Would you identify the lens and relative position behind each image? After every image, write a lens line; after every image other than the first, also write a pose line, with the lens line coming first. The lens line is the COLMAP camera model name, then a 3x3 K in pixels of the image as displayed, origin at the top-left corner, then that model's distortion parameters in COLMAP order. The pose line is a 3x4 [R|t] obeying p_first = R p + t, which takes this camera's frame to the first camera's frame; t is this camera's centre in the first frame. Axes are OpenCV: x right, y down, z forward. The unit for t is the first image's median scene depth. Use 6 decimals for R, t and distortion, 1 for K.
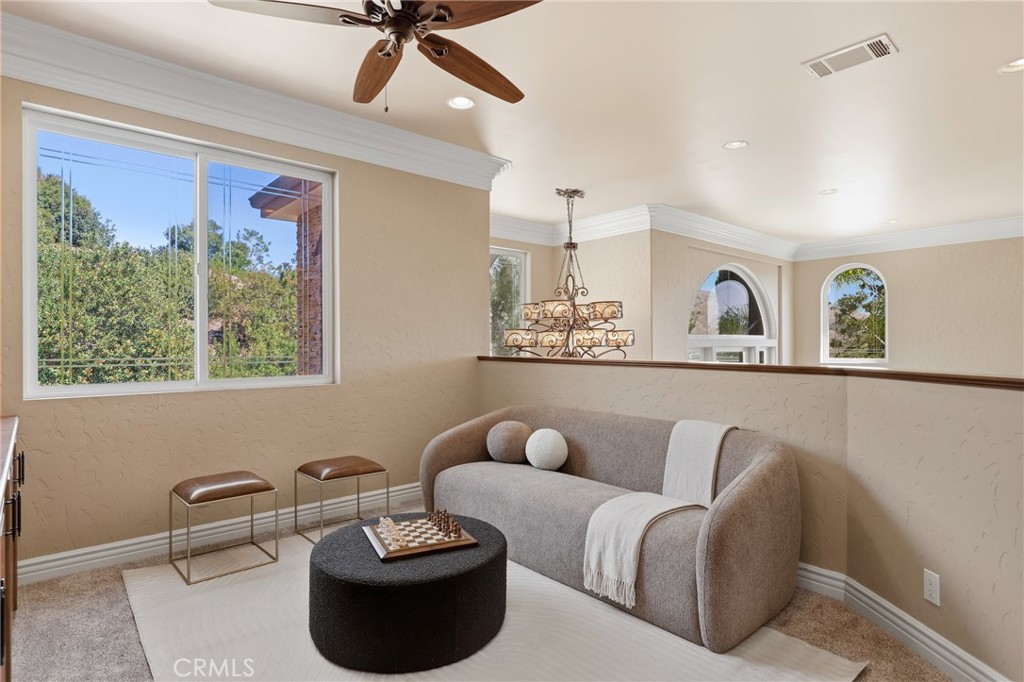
lens RADIAL K [[559.4, 0, 510.2], [0, 559.4, 334.5], [0, 0, 1]] dist [-0.014443, 0.000962]
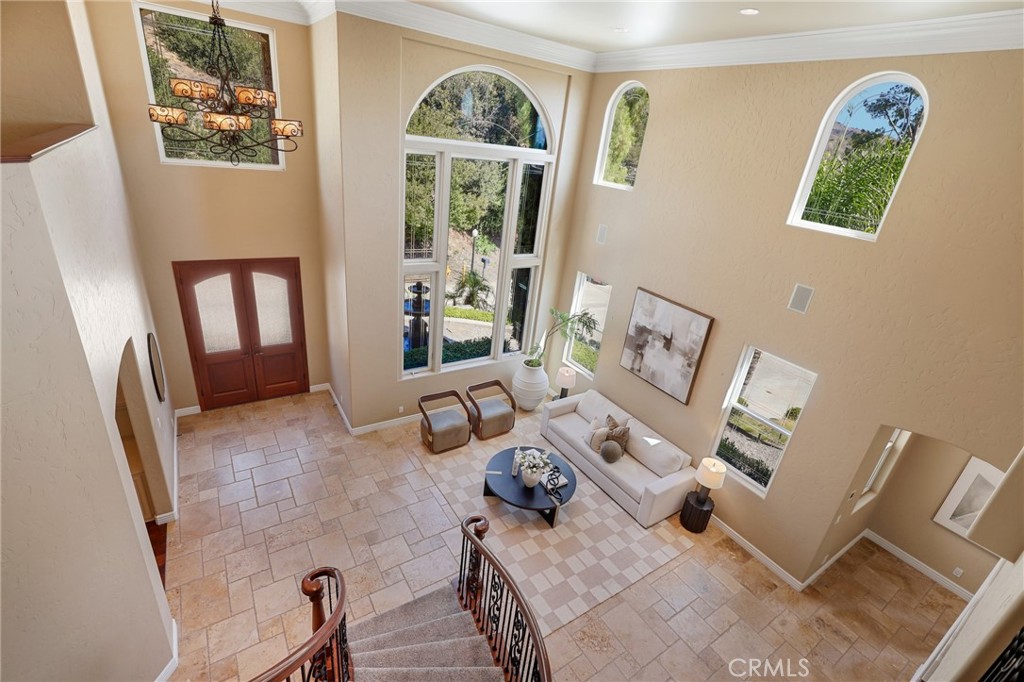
lens RADIAL K [[467.7, 0, 508.4], [0, 467.7, 345.2], [0, 0, 1]] dist [-0.002774, -0.000116]
pose [[0.986059, 0.151797, -0.068152, 0.508396], [-0.108936, 0.898530, 0.425178, -0.034120], [0.125778, -0.411827, 0.902540, 0.046507]]
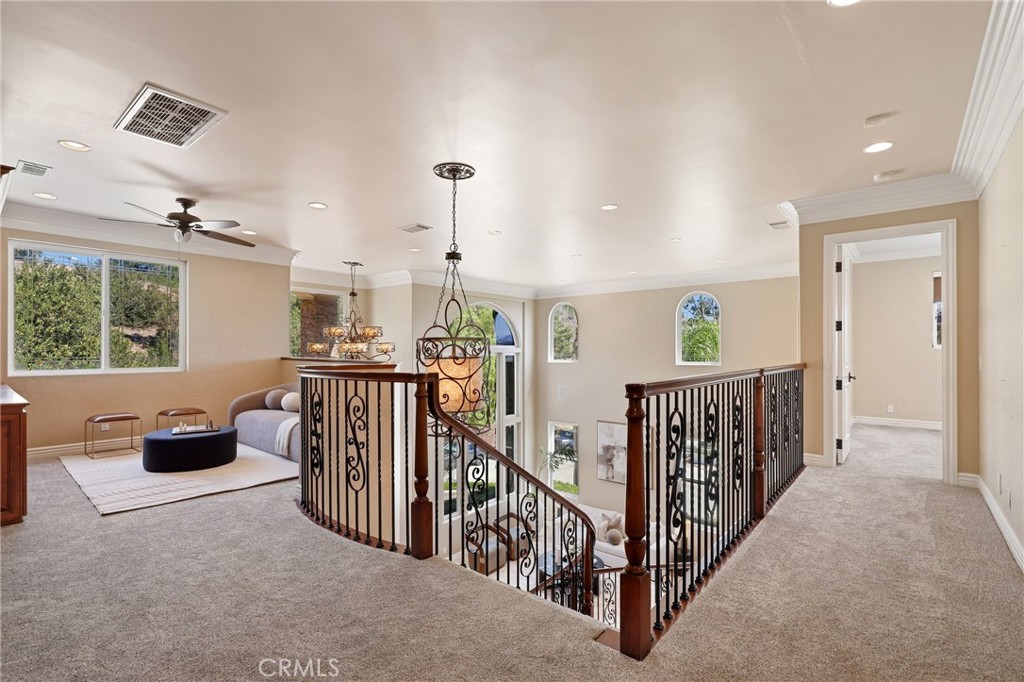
lens RADIAL K [[467.7, 0, 509.5], [0, 467.7, 349.7], [0, 0, 1]] dist [-0.002774, -0.000116]
pose [[0.987548, 0.004337, 0.157257, 0.232877], [-0.007270, 0.999810, 0.018083, -0.010612], [-0.157149, -0.019002, 0.987392, -0.330887]]
